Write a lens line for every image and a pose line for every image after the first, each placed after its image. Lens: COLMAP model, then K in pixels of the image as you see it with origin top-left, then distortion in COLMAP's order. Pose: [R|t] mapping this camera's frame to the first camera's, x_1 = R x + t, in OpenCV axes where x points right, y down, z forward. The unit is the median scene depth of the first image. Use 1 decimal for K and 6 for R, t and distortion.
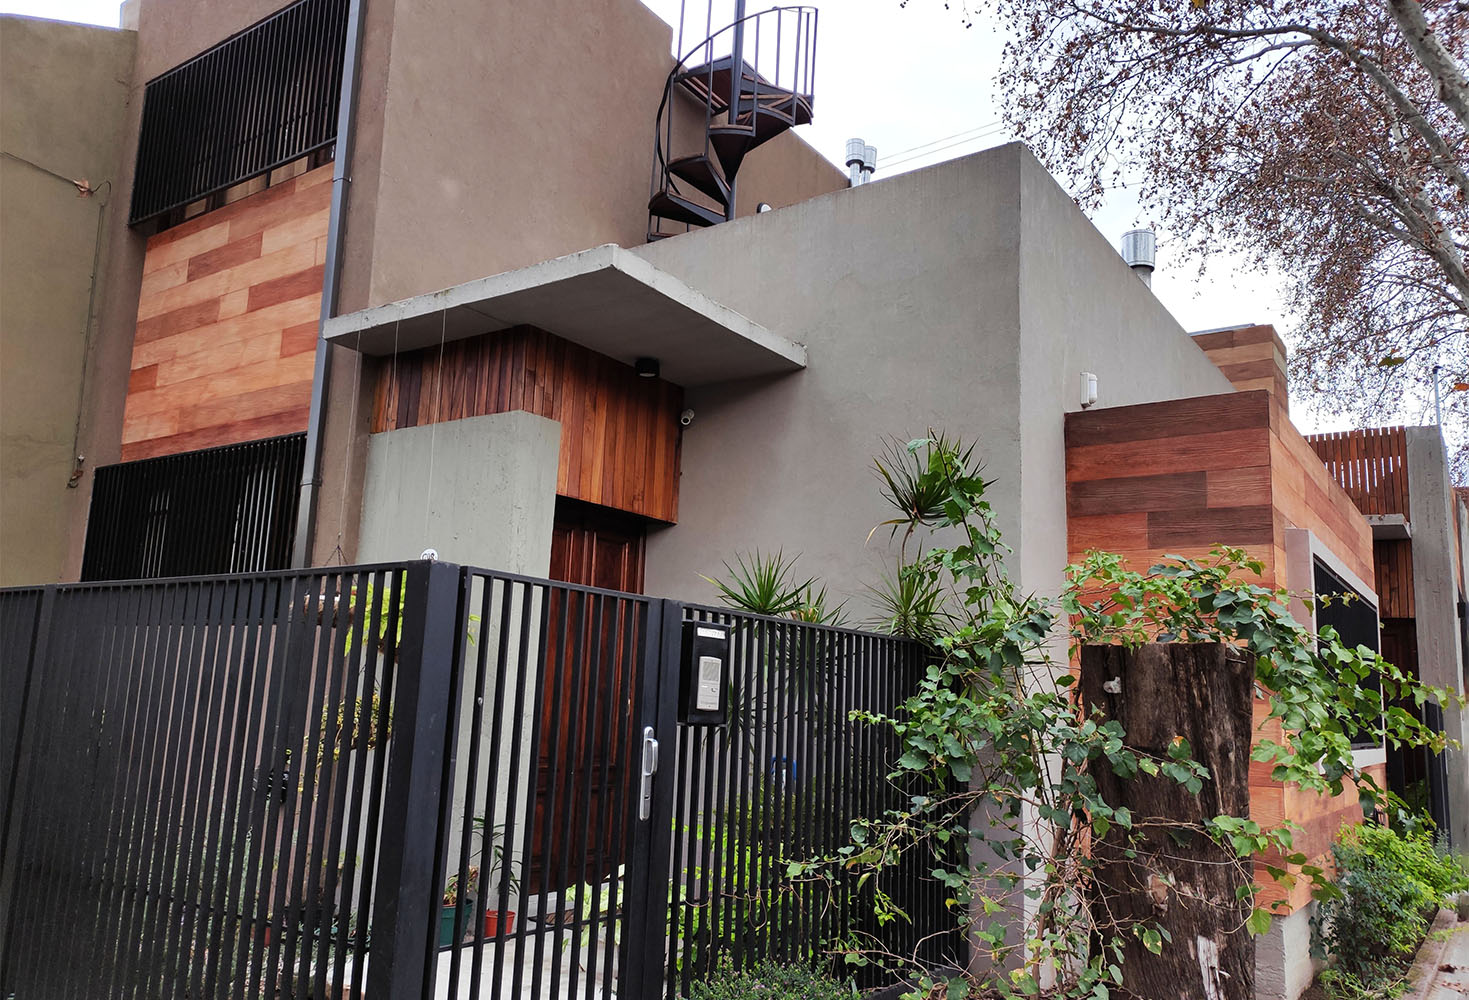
lens RADIAL K [[1088.0, 0, 729.6], [0, 1088.0, 540.9], [0, 0, 1]] dist [0.069138, -0.089258]
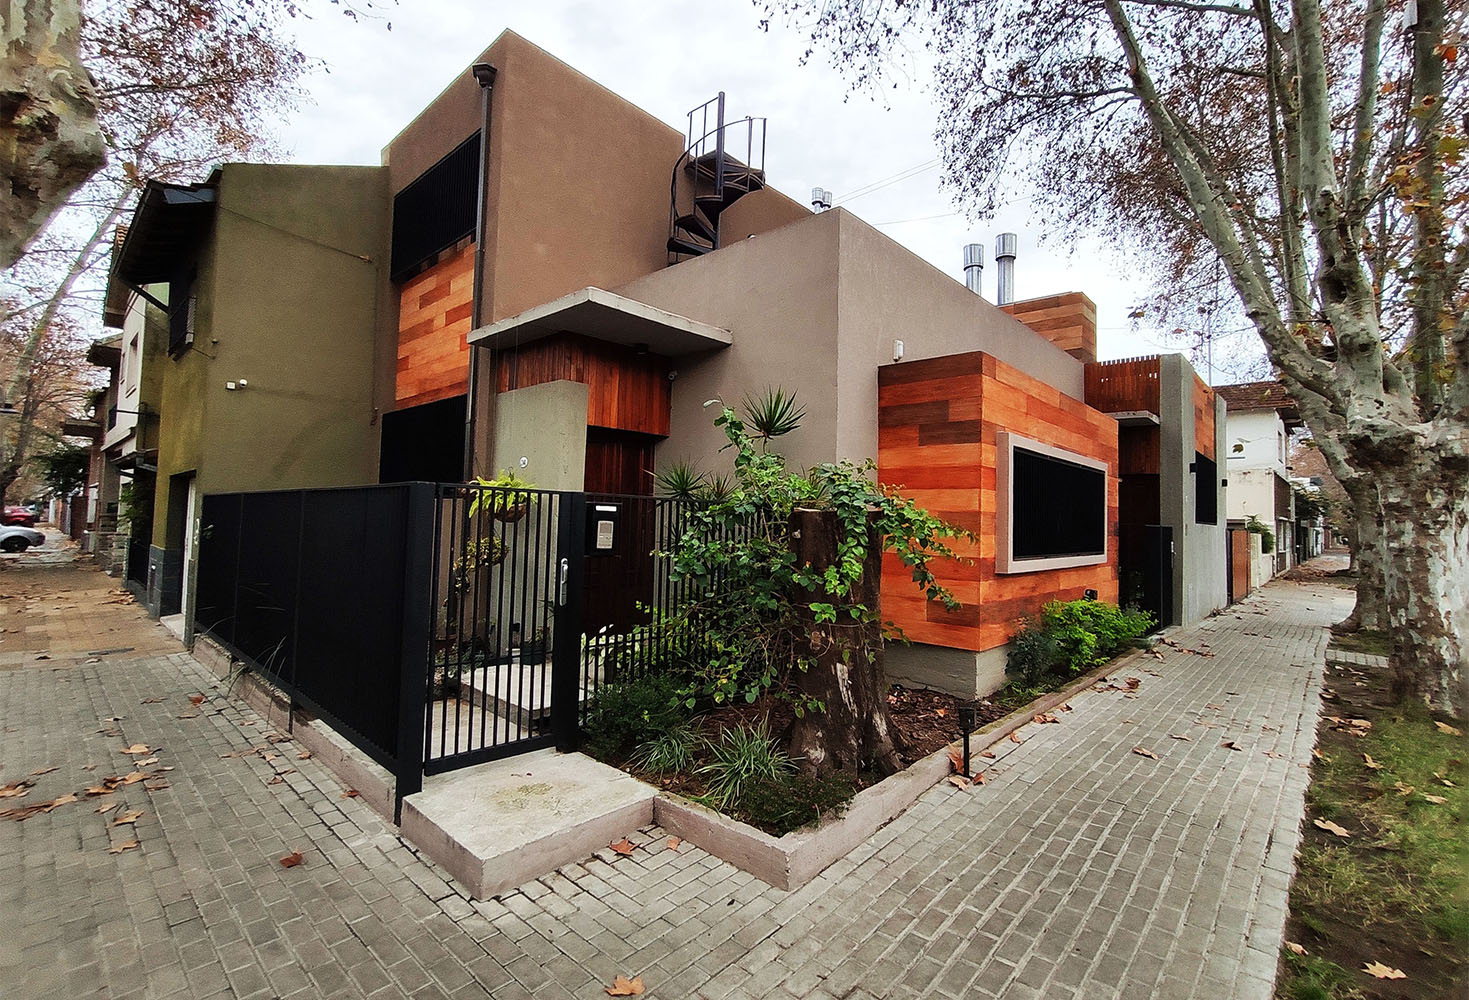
lens RADIAL K [[668.0, 0, 734.5], [0, 668.0, 500.0], [0, 0, 1]] dist [-0.029643, 0.000144]
pose [[0.992438, -0.021415, -0.120867, 0.190822], [0.034115, 0.993992, 0.104004, -0.023623], [0.117913, -0.107341, 0.987205, -0.063892]]
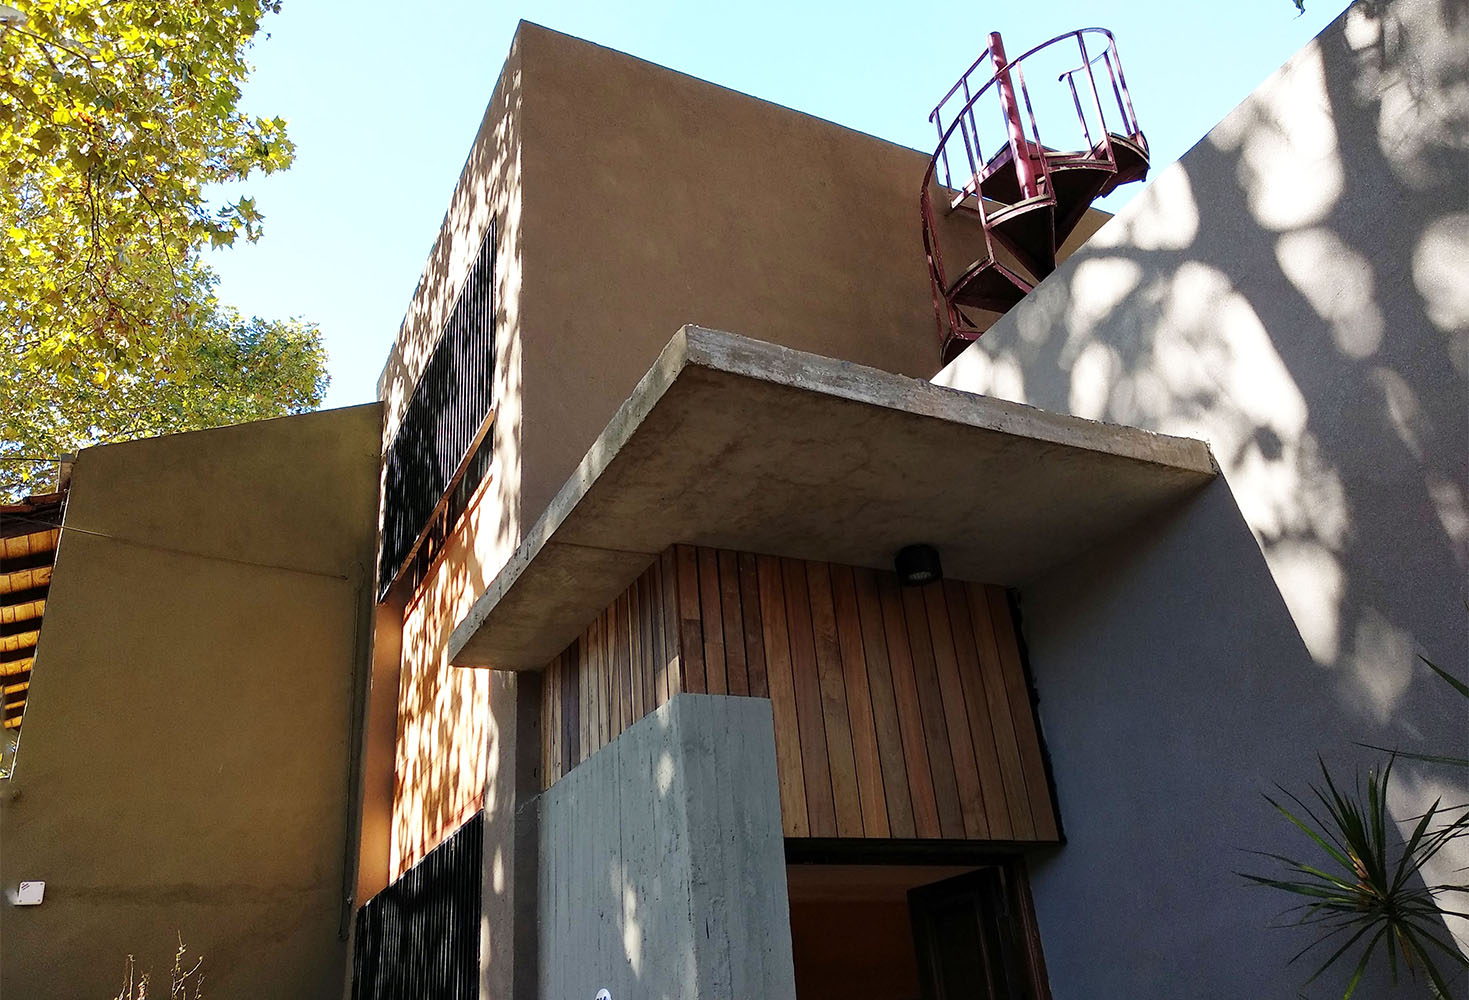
lens RADIAL K [[1157.2, 0, 732.7], [0, 1157.2, 463.4], [0, 0, 1]] dist [0.002488, -0.000421]
pose [[0.879067, -0.319750, -0.353554, 0.062044], [0.183534, 0.911520, -0.368031, -0.006869], [0.439949, 0.258635, 0.859972, 0.430186]]
